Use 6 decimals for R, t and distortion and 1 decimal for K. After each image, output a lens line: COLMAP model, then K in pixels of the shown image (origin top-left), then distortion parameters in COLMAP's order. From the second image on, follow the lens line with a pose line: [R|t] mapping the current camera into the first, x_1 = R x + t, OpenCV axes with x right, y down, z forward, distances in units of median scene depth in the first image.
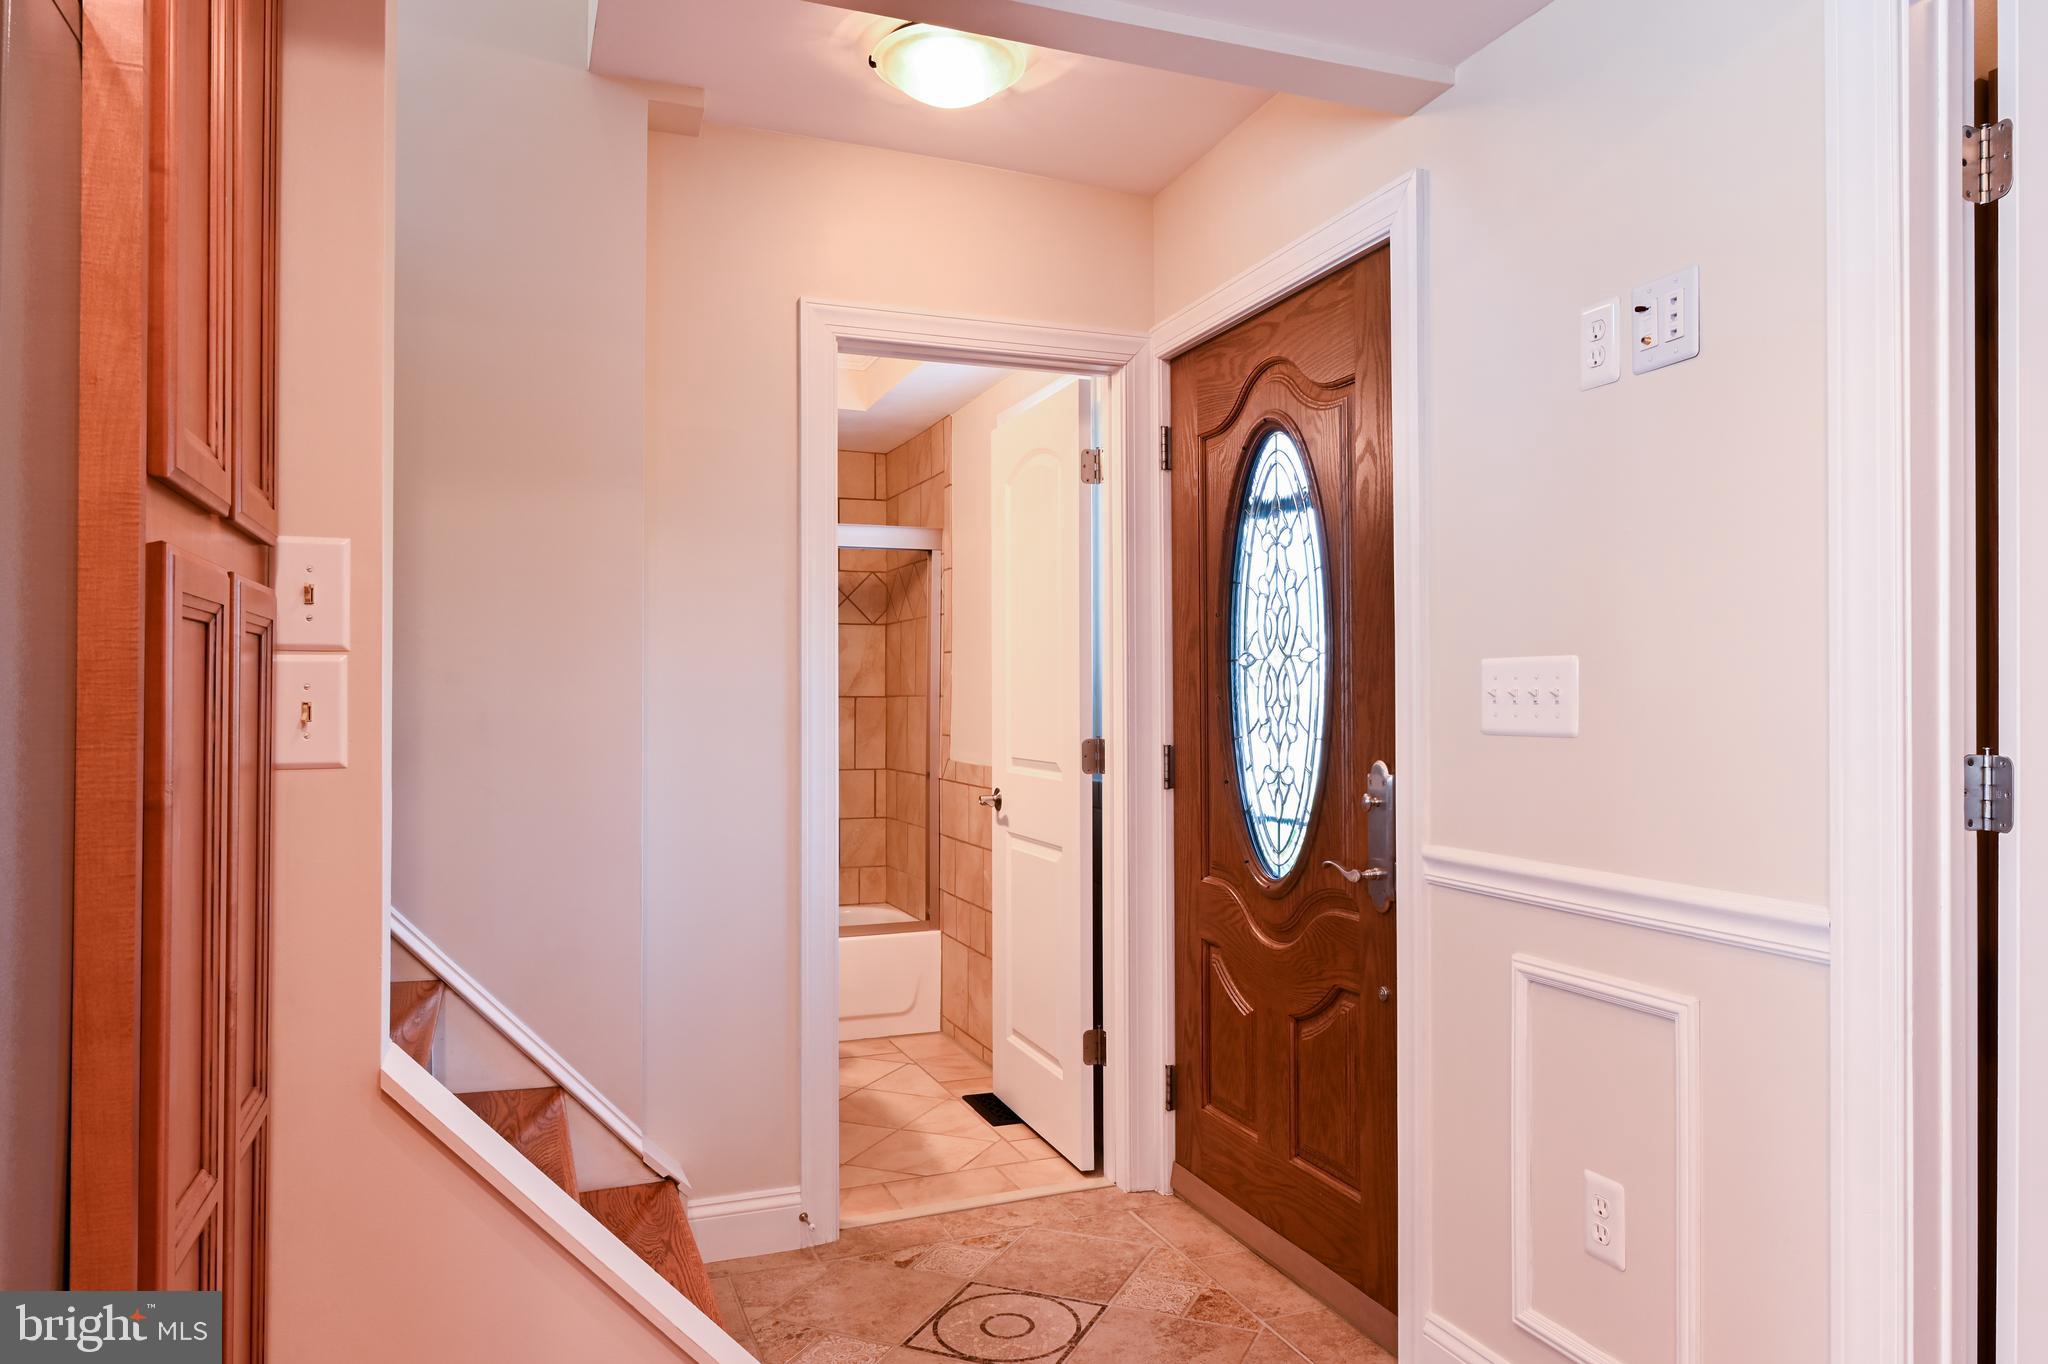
lens RADIAL K [[1338.9, 0, 1024.0], [0, 1338.9, 682.0], [0, 0, 1]] dist [-0.002648, -0.000833]
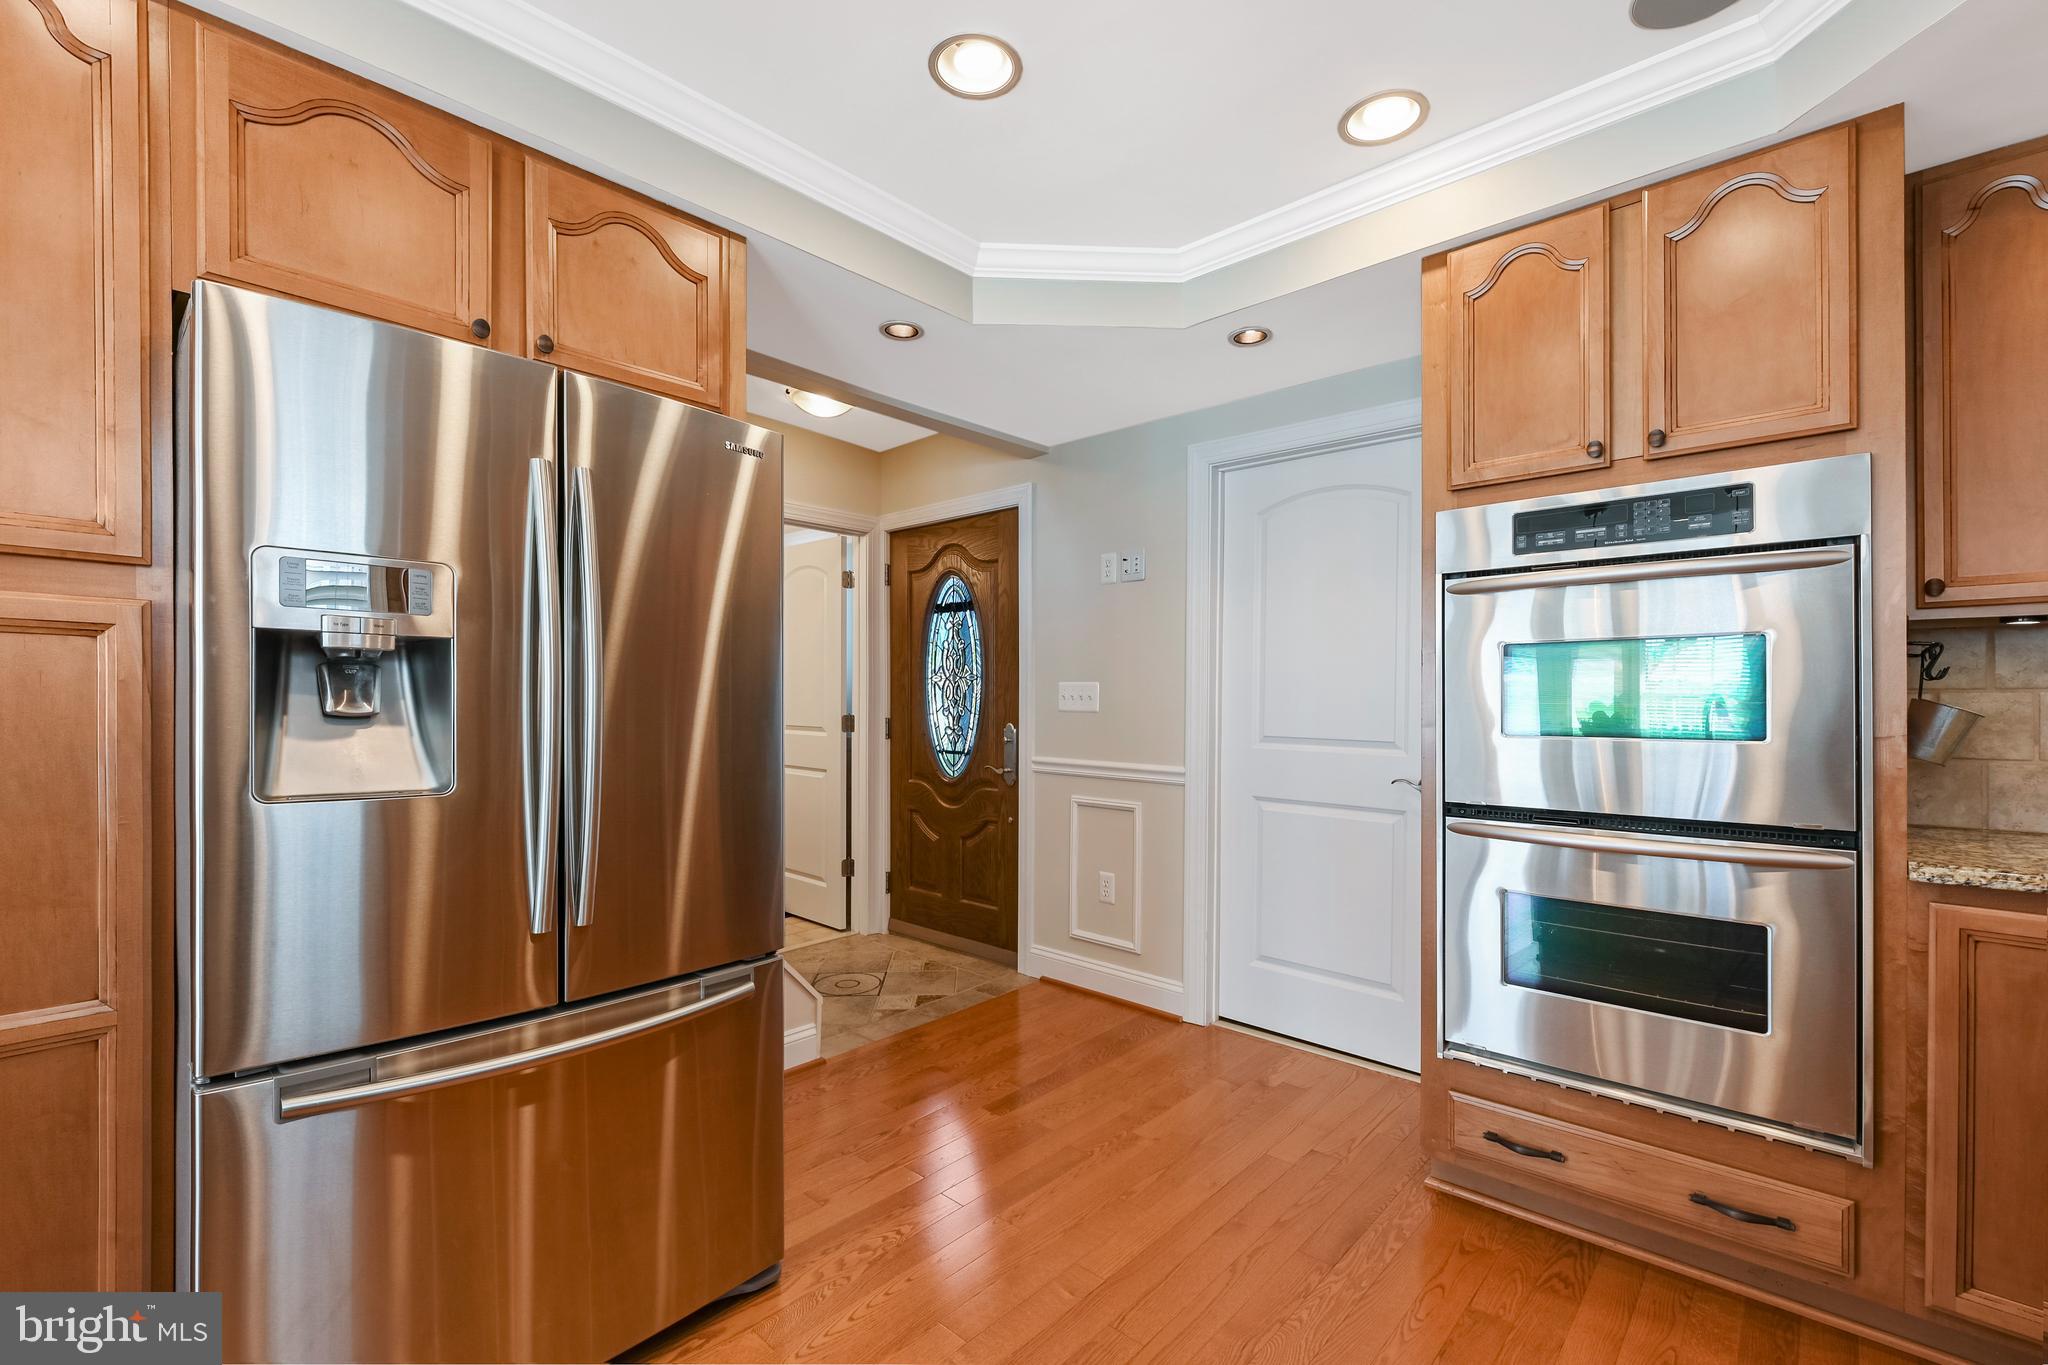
lens RADIAL K [[886.1, 0, 1024.0], [0, 886.1, 682.5], [0, 0, 1]] dist [-0.000018, -0.004942]
pose [[0.897749, 0.013299, 0.440307, -0.328905], [-0.013551, 0.999905, -0.002573, -0.008200], [-0.440300, -0.003657, 0.897843, -0.348863]]
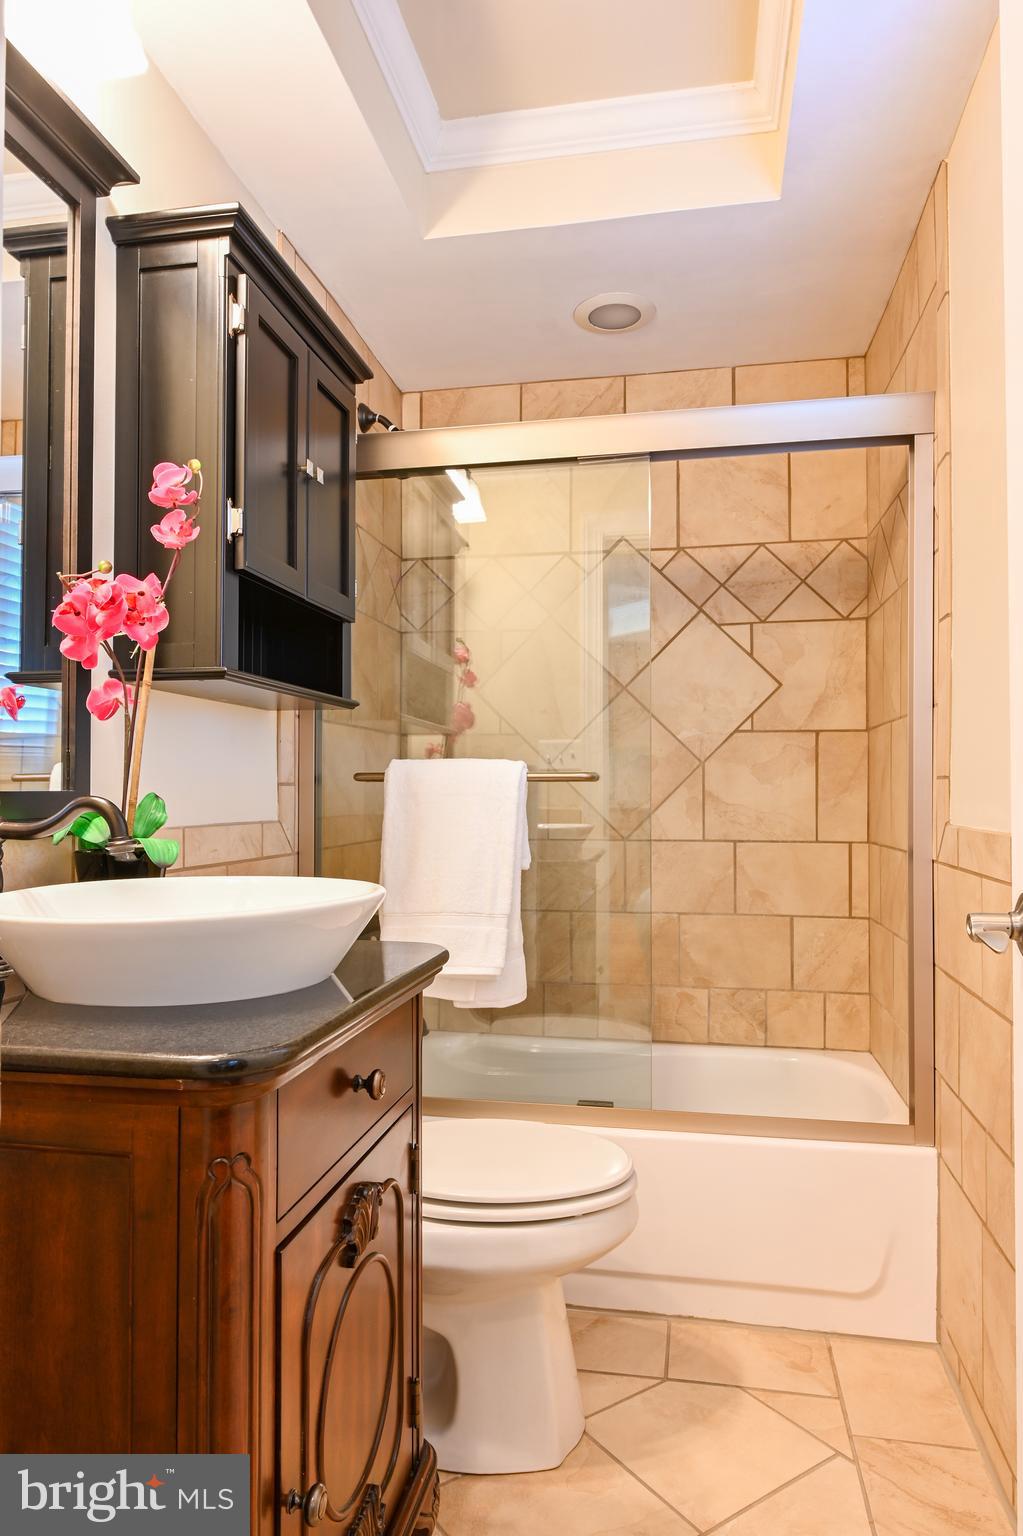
lens RADIAL K [[973.6, 0, 511.5], [0, 973.6, 768.0], [0, 0, 1]] dist [-0.004740, -0.002107]
pose [[0.846456, -0.008201, -0.532395, 0.001101], [0.000568, 0.999895, -0.014500, 0.047919], [0.532458, 0.011972, 0.846372, 0.687137]]
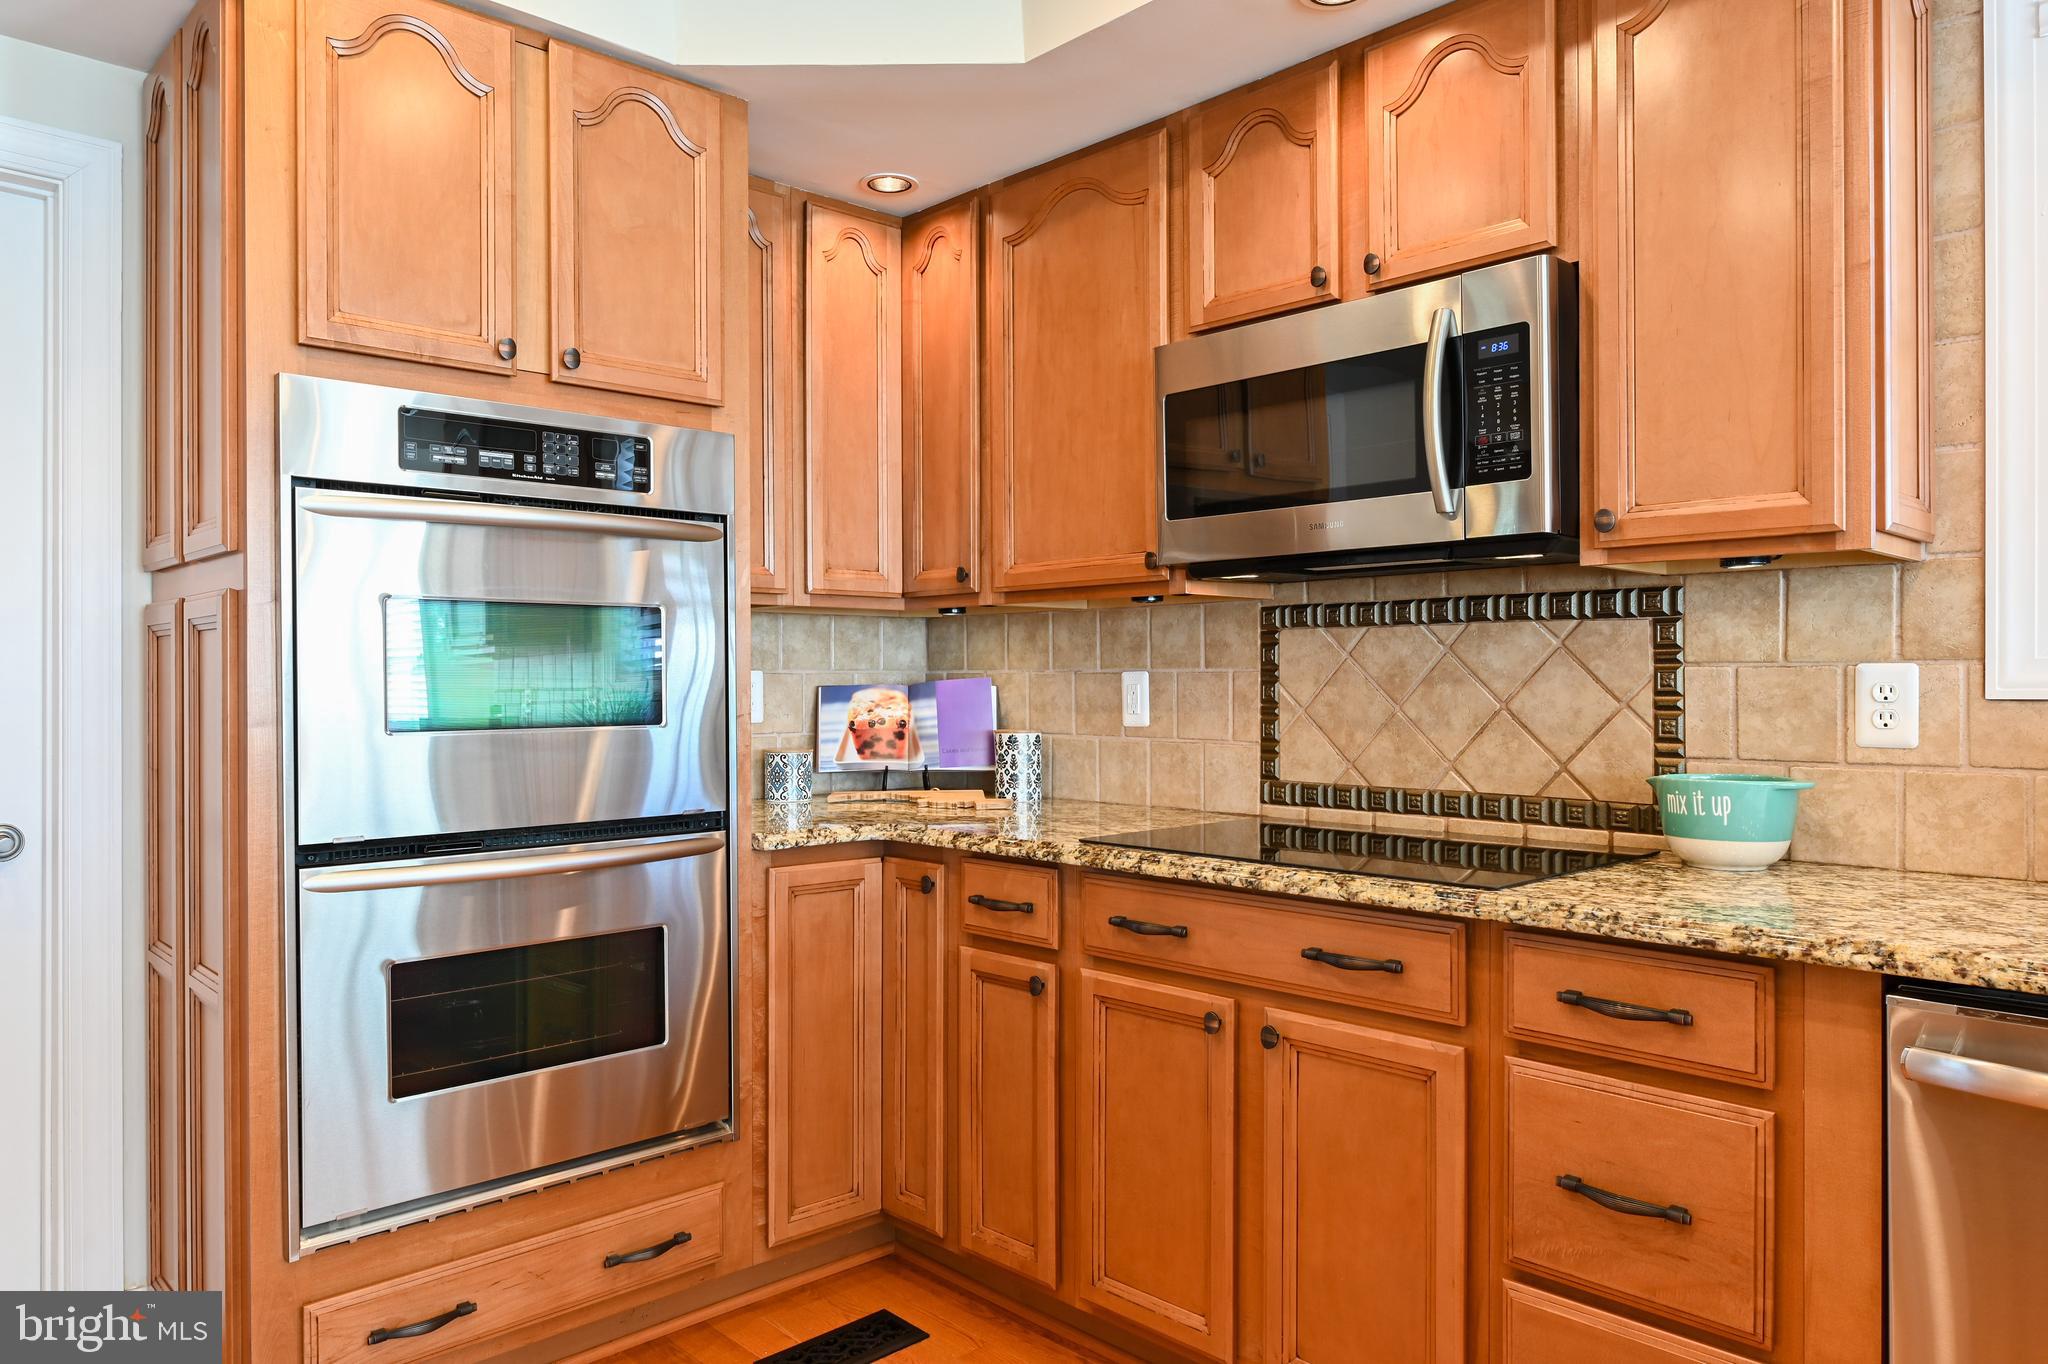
lens RADIAL K [[1376.3, 0, 1024.0], [0, 1376.3, 682.0], [0, 0, 1]] dist [0.005247, -0.001100]
pose [[-0.385452, 0.005841, 0.922710, -0.475556], [-0.012046, 0.999863, -0.011361, 0.002669], [-0.922649, -0.015494, -0.385328, 0.053545]]
